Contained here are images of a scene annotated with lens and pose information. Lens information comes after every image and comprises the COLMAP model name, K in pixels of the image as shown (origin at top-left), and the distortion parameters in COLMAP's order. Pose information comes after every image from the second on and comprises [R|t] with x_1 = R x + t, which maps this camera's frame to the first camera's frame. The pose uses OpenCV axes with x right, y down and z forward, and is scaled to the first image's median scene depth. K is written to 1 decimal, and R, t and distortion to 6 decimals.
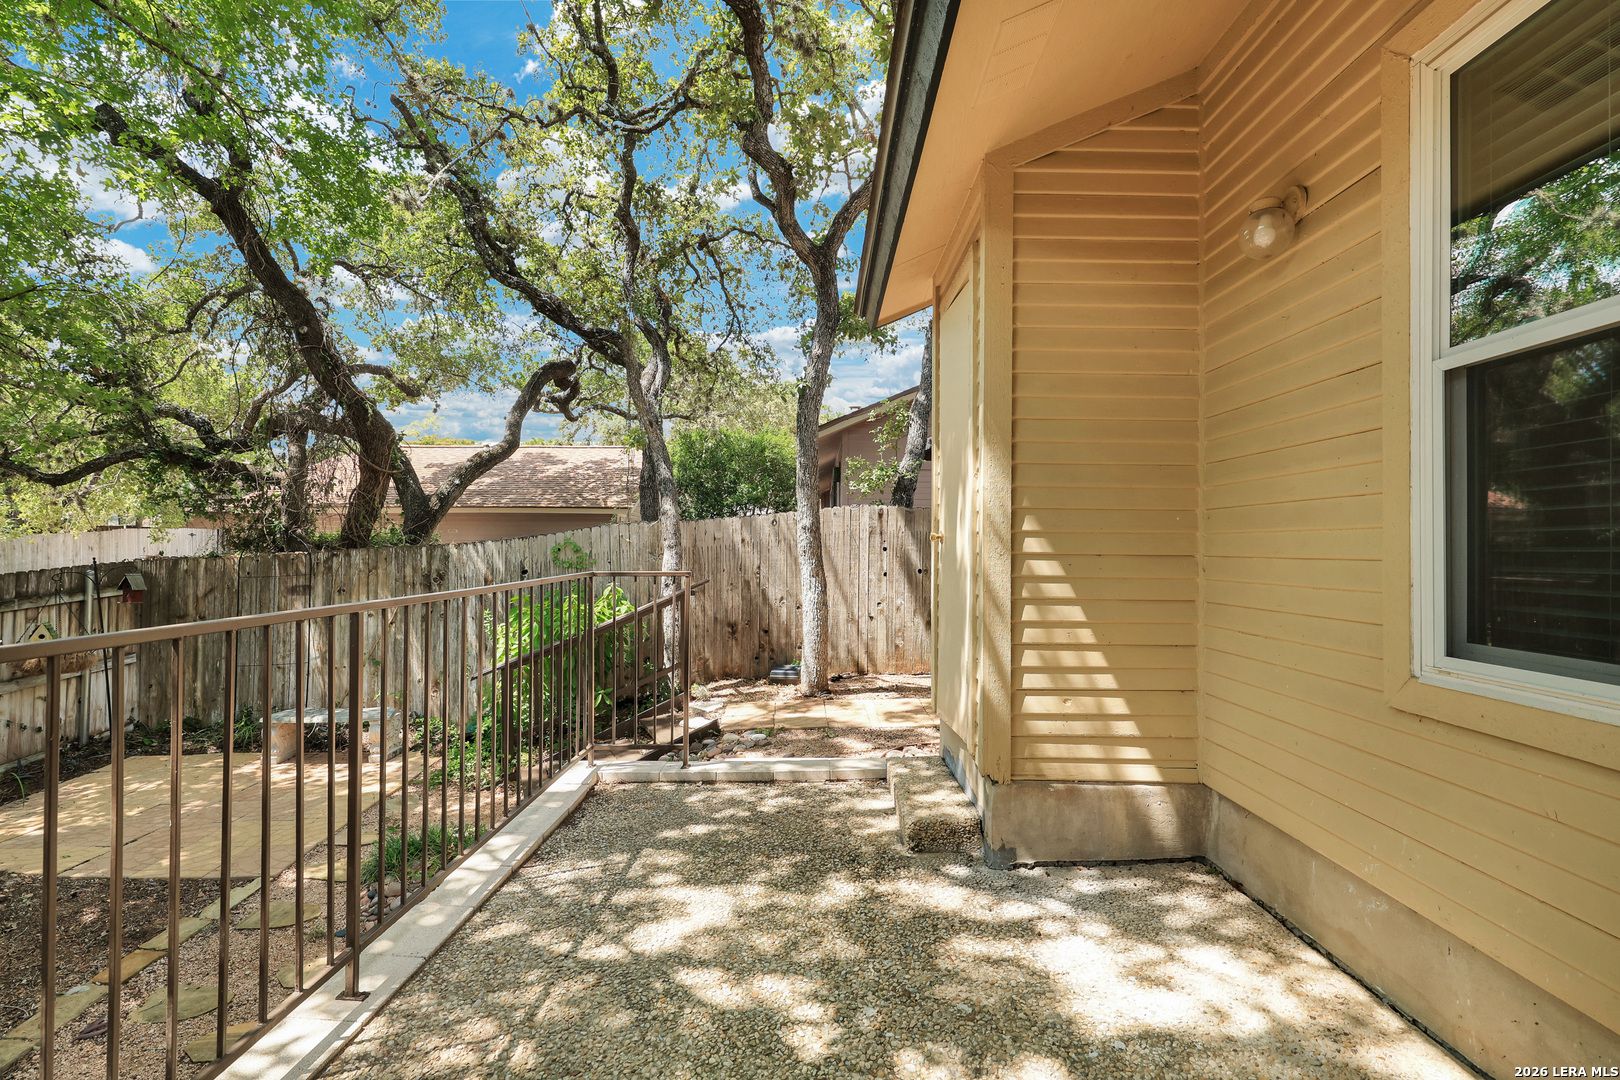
lens RADIAL K [[732.2, 0, 808.2], [0, 732.2, 544.7], [0, 0, 1]] dist [0.016617, 0.000099]
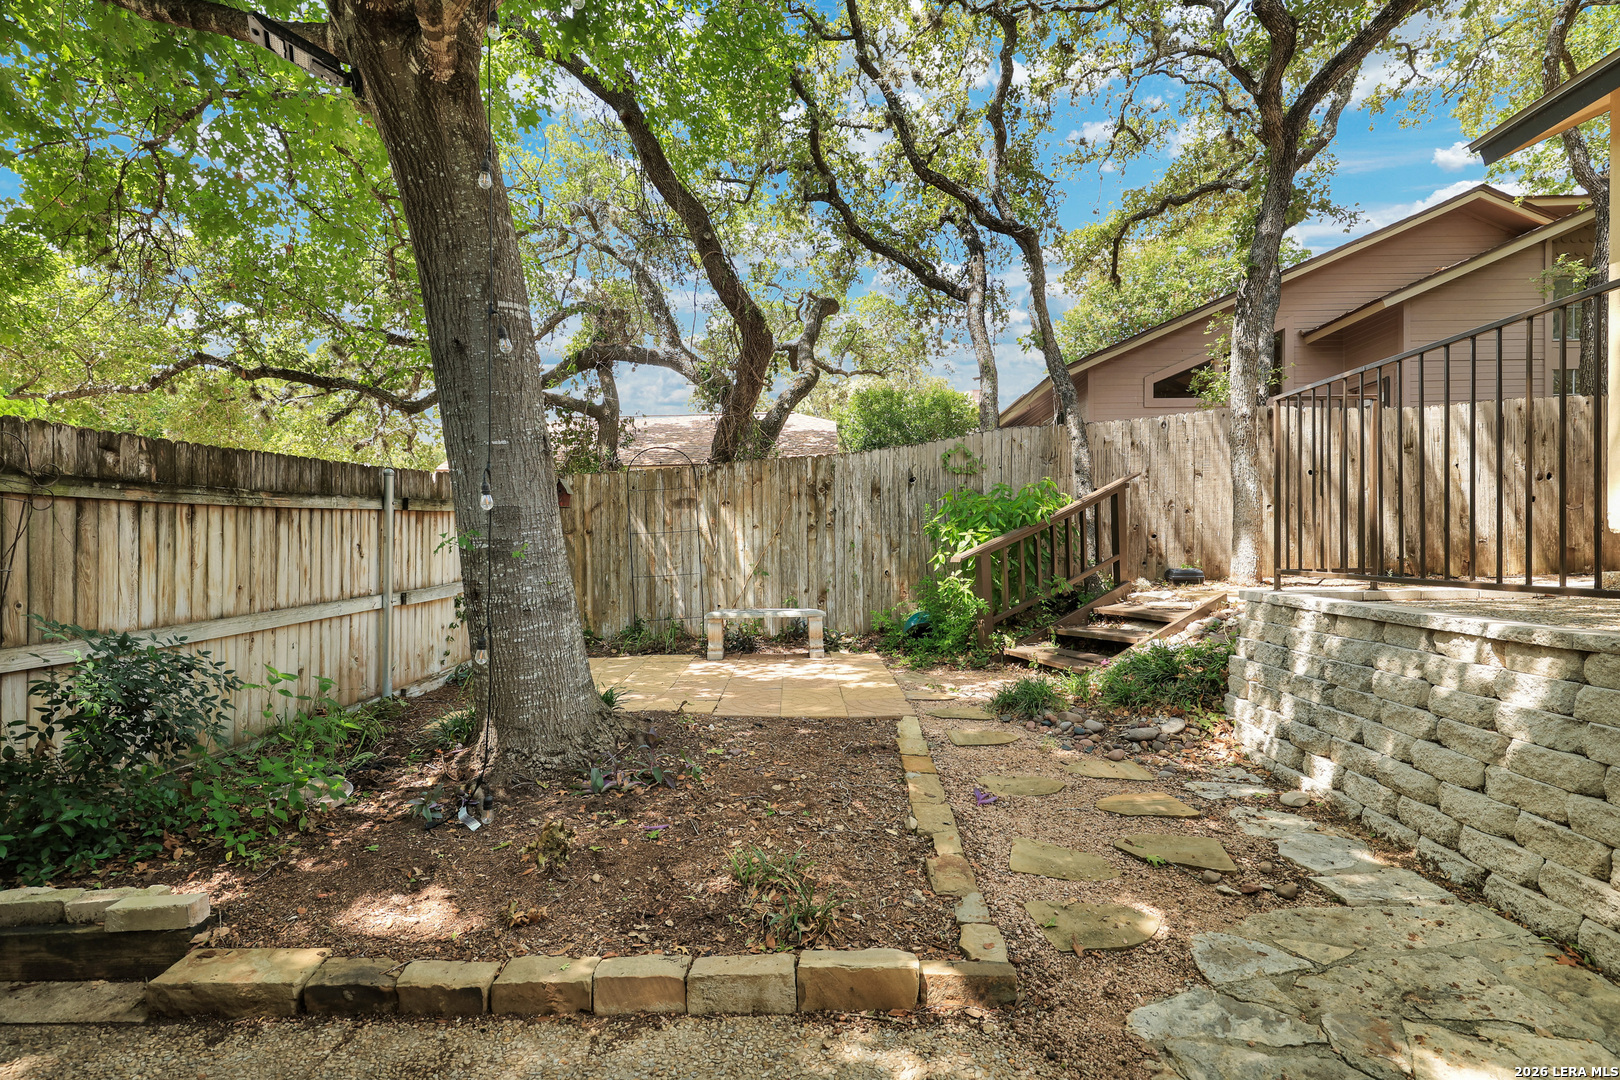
lens RADIAL K [[732.2, 0, 820.0], [0, 732.2, 545.7], [0, 0, 1]] dist [0.016617, 0.000099]
pose [[0.999630, -0.017461, -0.020866, -0.486429], [0.017494, 0.999846, 0.001405, 0.121834], [0.020838, -0.001769, 0.999781, 0.003022]]
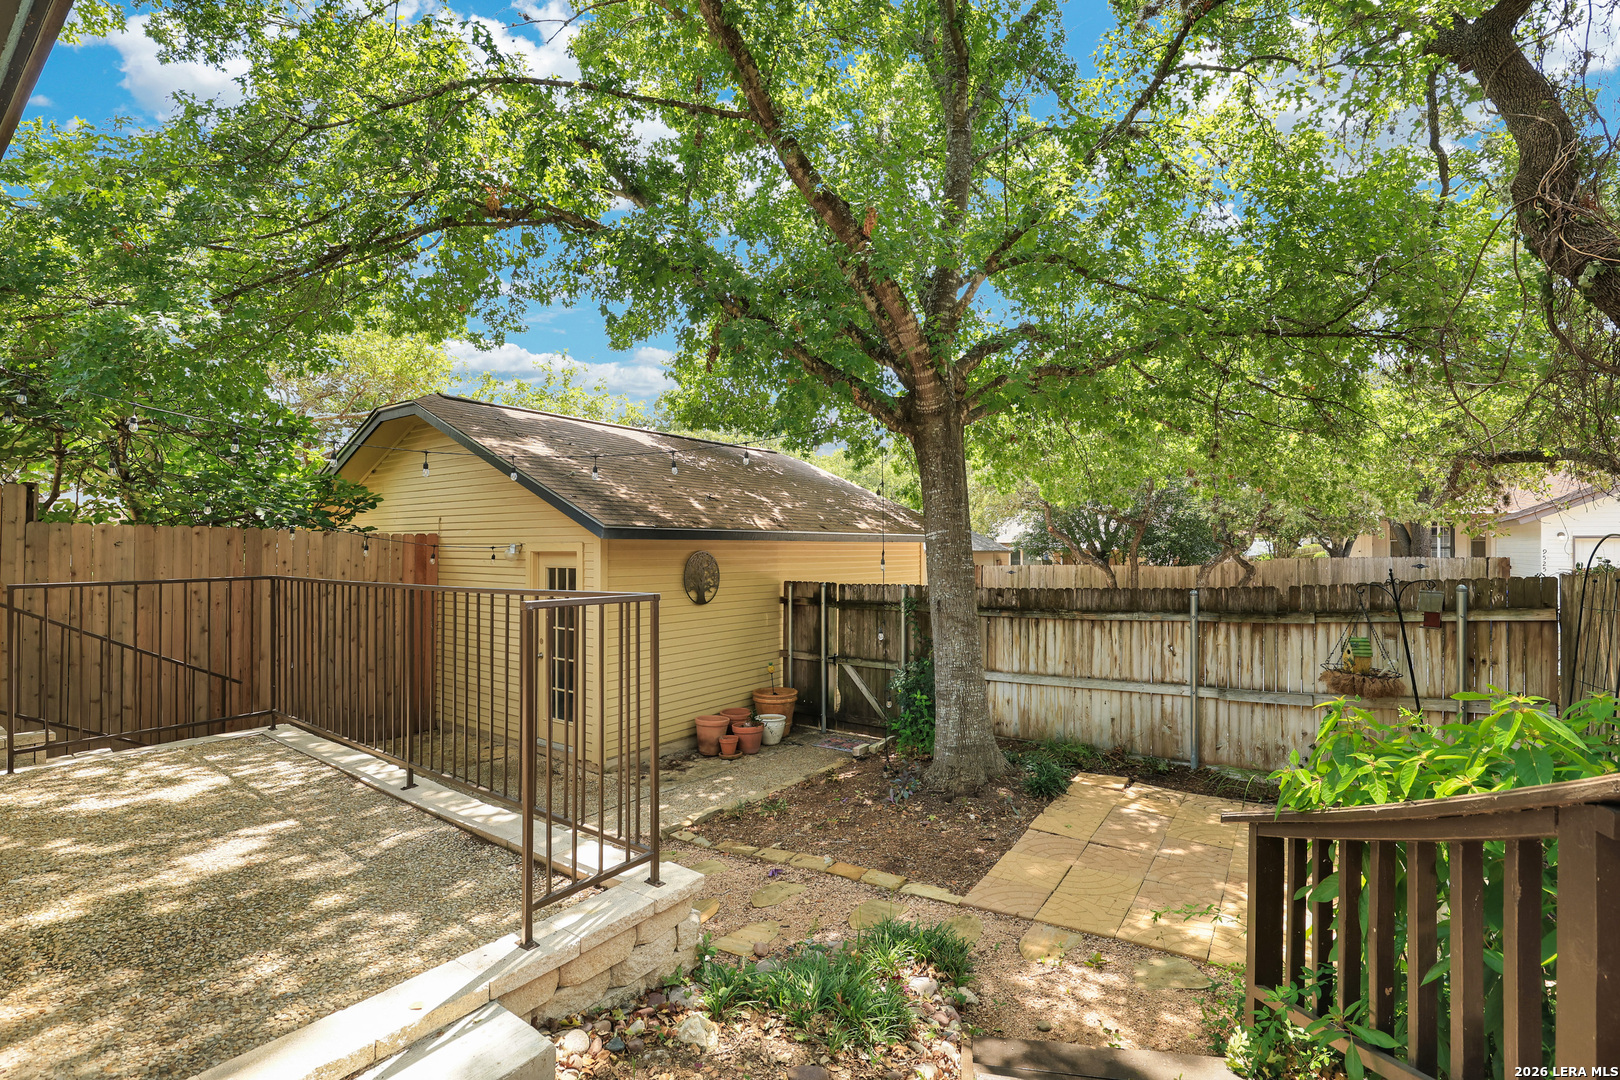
lens RADIAL K [[732.2, 0, 815.8], [0, 732.2, 548.0], [0, 0, 1]] dist [0.016617, 0.000099]
pose [[-0.583340, -0.006633, -0.812201, 0.090581], [0.001636, 0.999955, -0.009342, 0.000483], [0.812226, -0.006778, -0.583303, 0.823730]]
